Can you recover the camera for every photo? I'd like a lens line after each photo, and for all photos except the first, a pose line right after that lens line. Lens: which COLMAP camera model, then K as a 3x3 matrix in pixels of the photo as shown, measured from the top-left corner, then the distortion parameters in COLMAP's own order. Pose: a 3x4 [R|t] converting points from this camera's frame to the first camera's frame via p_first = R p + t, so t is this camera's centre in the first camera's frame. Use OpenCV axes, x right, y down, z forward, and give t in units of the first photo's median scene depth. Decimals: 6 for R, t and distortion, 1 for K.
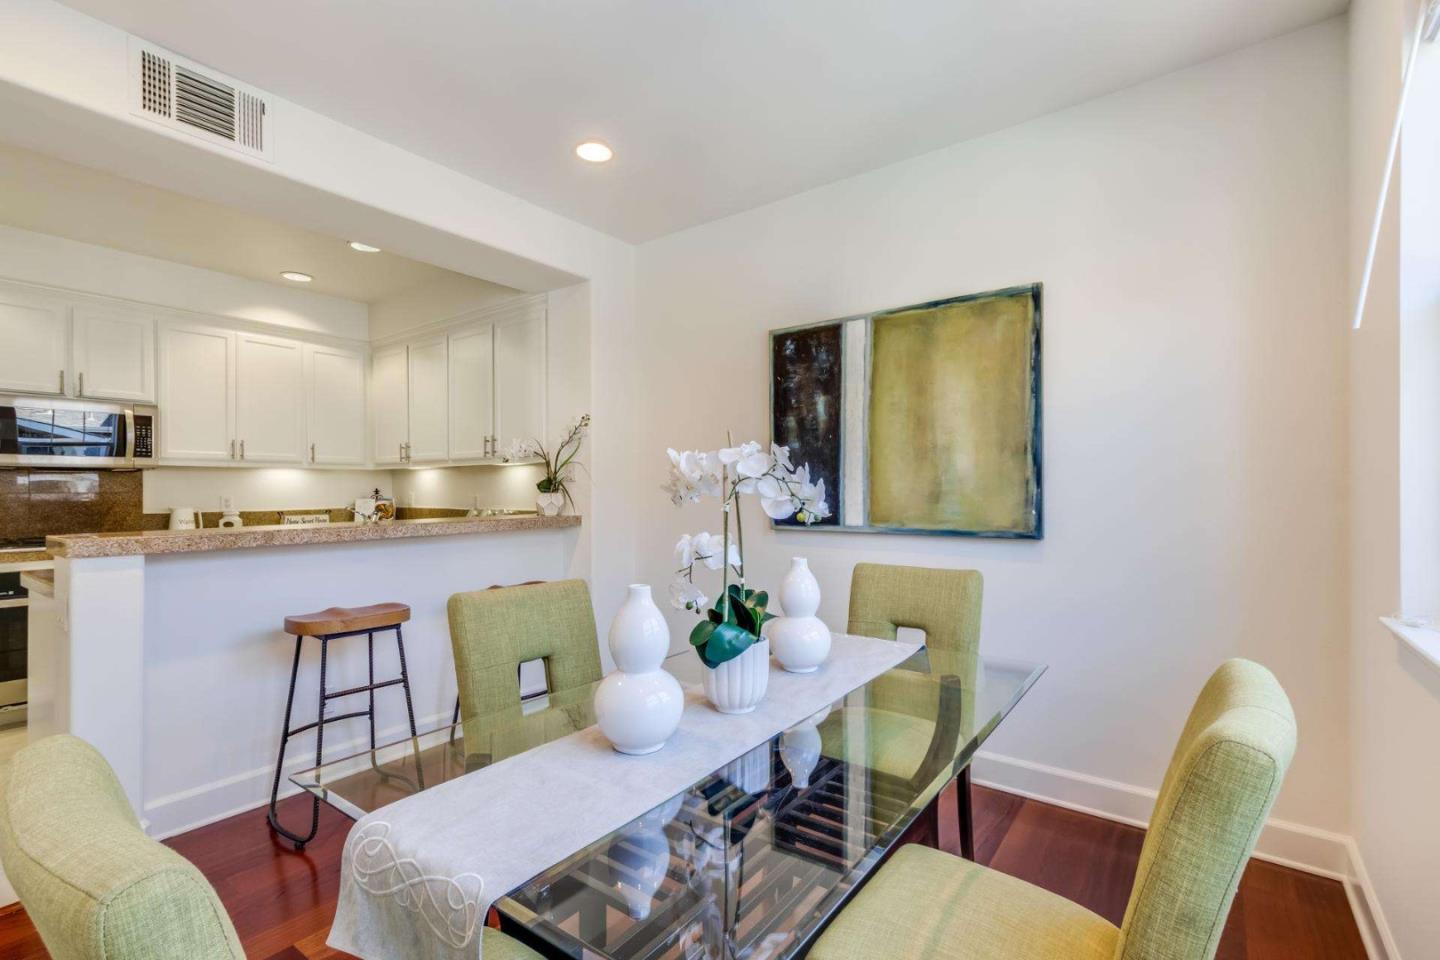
lens RADIAL K [[653.1, 0, 721.4], [0, 653.1, 488.1], [0, 0, 1]] dist [0.019043, -0.003940]
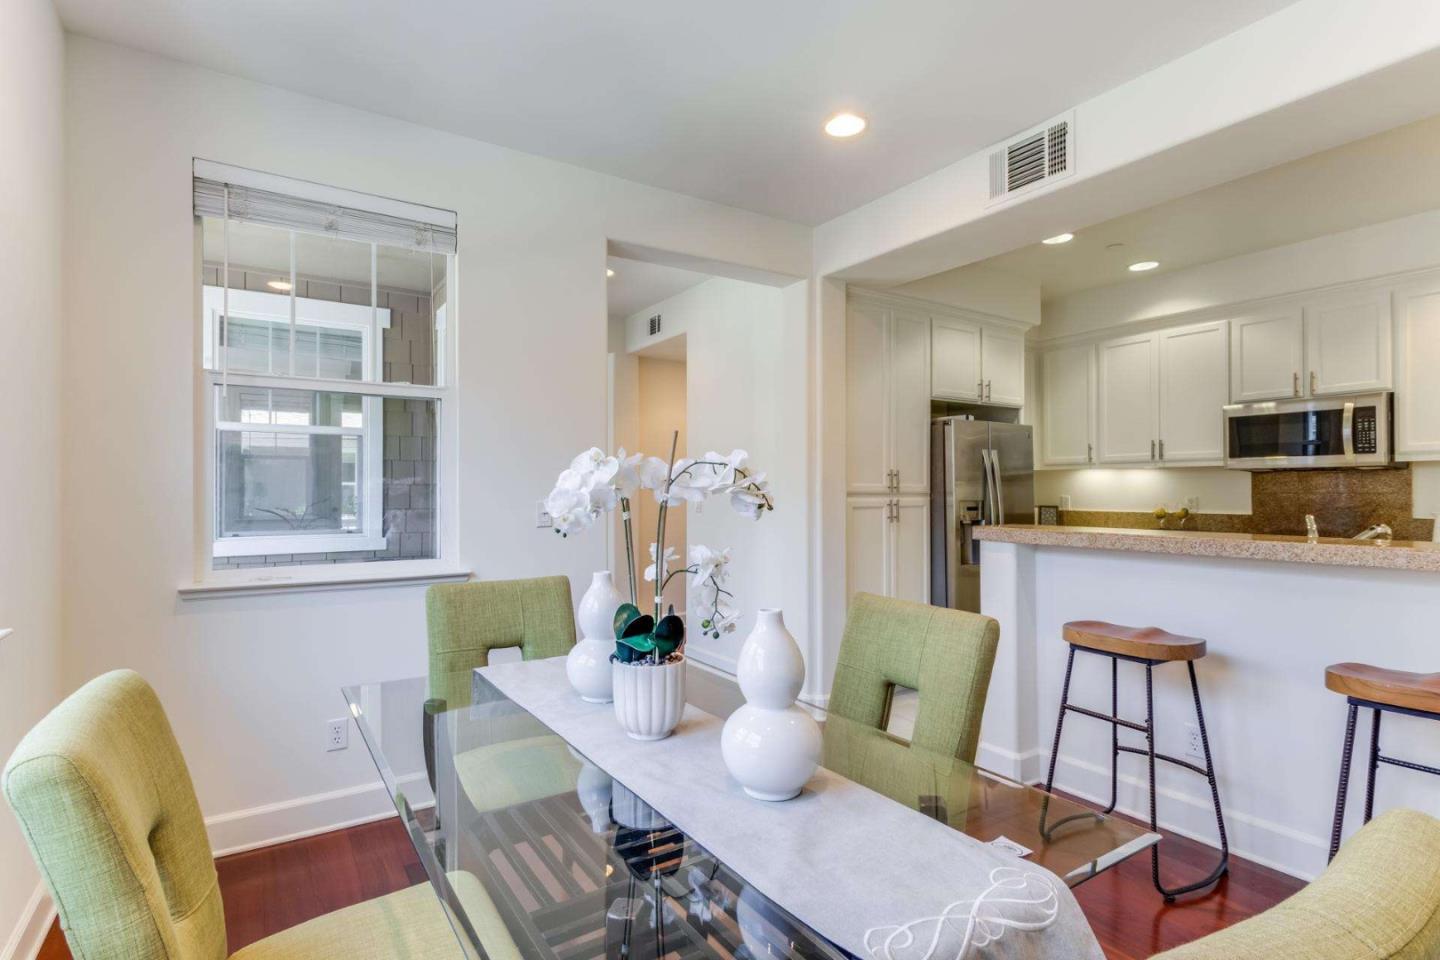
lens RADIAL K [[742.6, 0, 721.7], [0, 742.6, 476.7], [0, 0, 1]] dist [0.012470, 0.000267]
pose [[-0.377386, -0.011789, -0.925981, 0.528947], [0.000701, 0.999915, -0.013016, -0.005033], [0.926056, -0.005561, -0.377346, 0.824054]]
